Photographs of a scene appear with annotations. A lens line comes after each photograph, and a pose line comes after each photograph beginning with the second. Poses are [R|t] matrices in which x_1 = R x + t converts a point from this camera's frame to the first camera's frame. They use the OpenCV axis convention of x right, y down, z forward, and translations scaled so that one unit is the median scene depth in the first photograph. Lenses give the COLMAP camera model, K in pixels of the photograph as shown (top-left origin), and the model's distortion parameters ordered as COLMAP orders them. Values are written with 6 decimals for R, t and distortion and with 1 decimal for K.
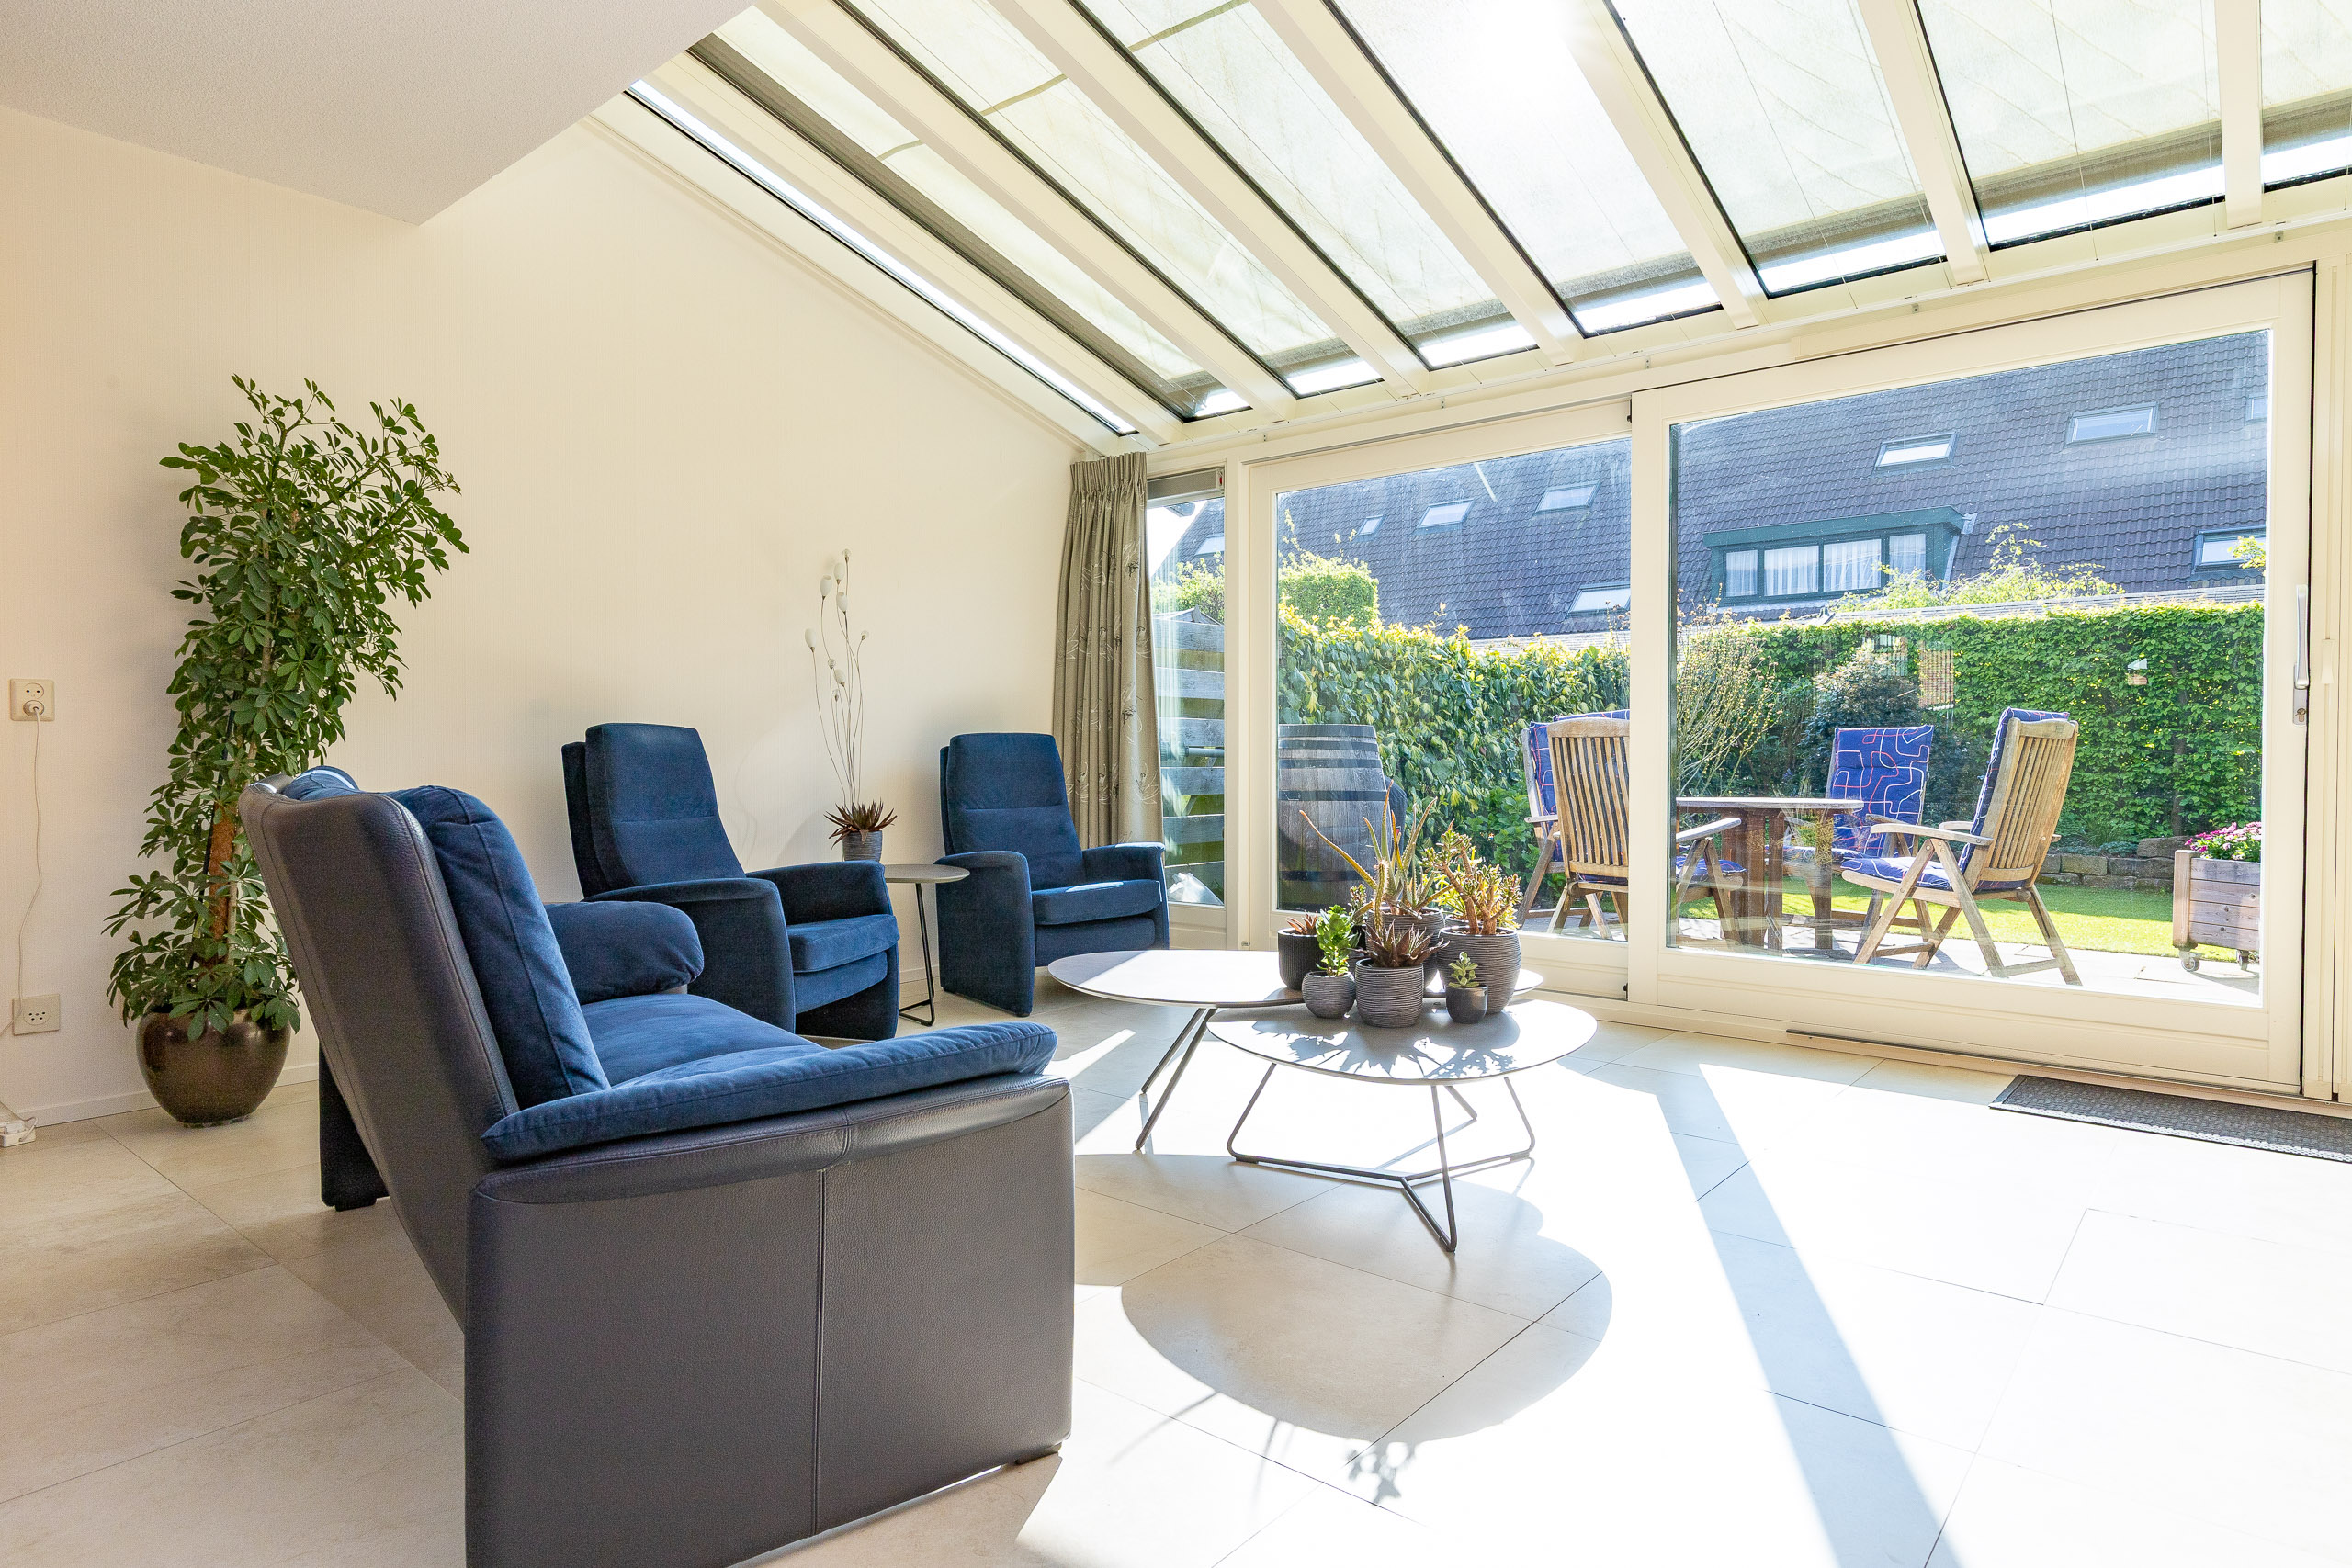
lens RADIAL K [[1319.3, 0, 1176.0], [0, 1319.3, 784.0], [0, 0, 1]] dist [0.004457, 0.000565]
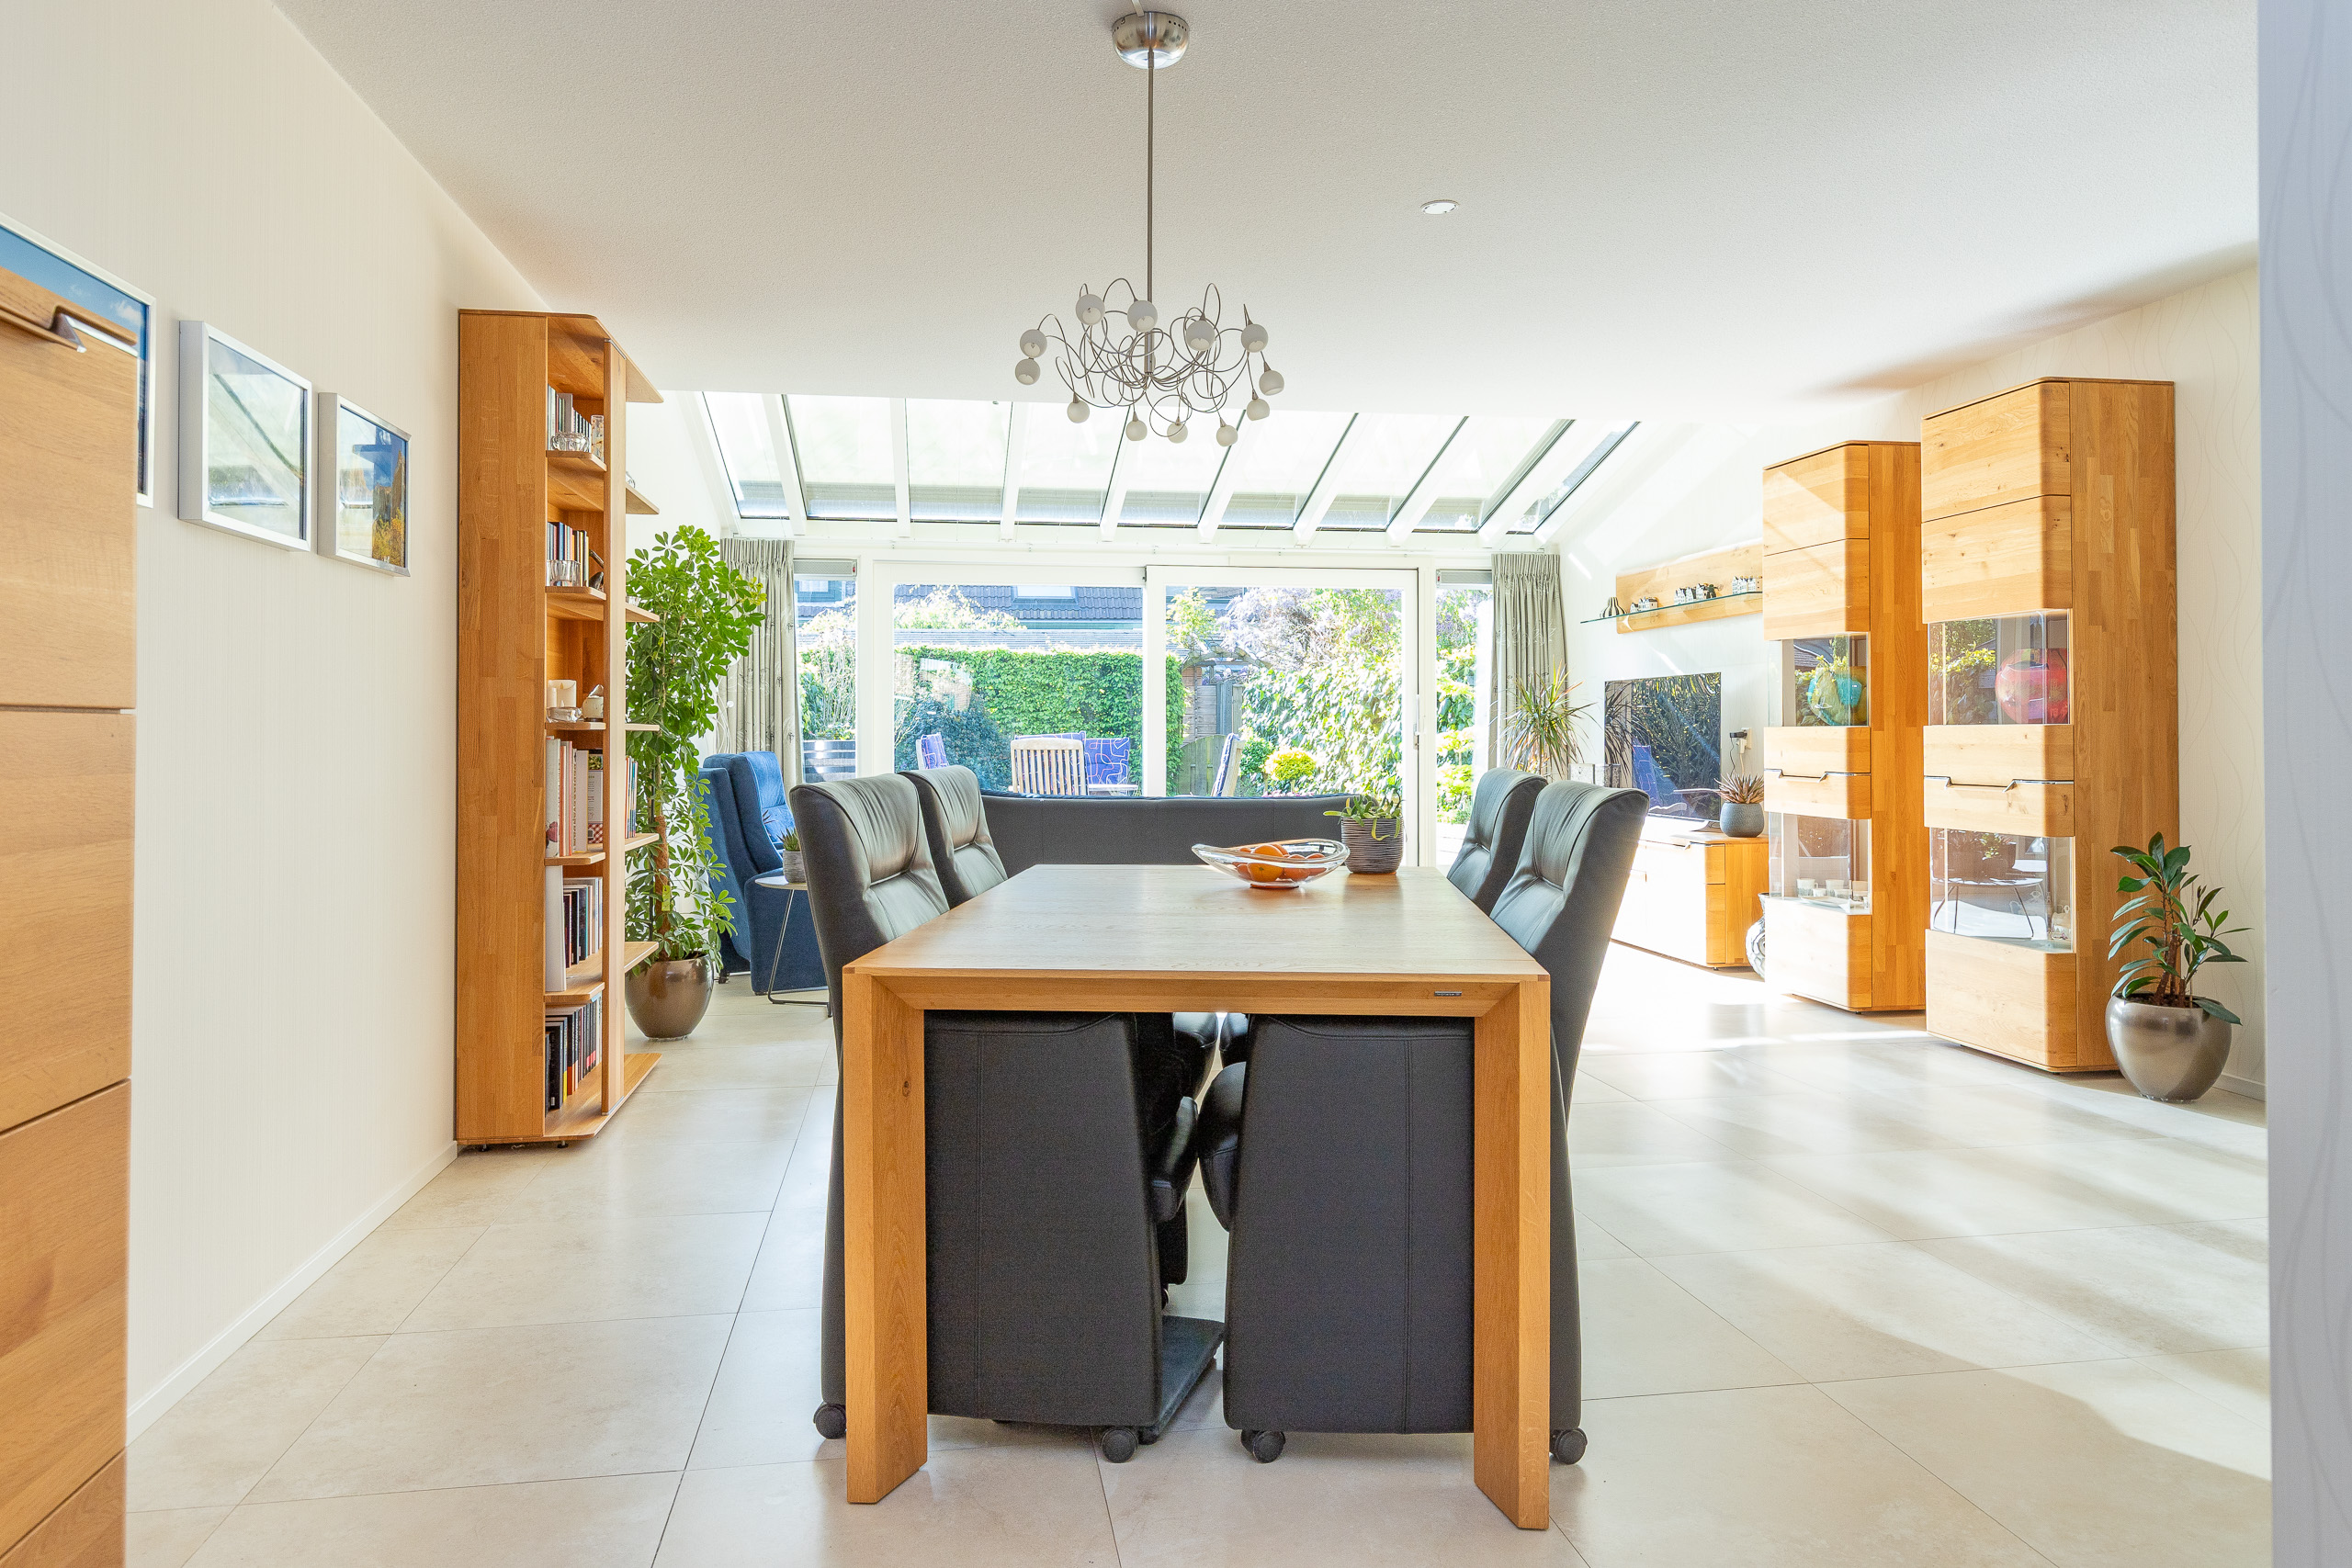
lens RADIAL K [[1481.6, 0, 1133.2], [0, 1481.6, 737.2], [0, 0, 1]] dist [0.002274, 0.000206]
pose [[0.668739, -0.003329, 0.743489, -0.912241], [0.018146, 0.999765, -0.011846, -0.026652], [-0.743275, 0.021413, 0.668643, -0.263808]]
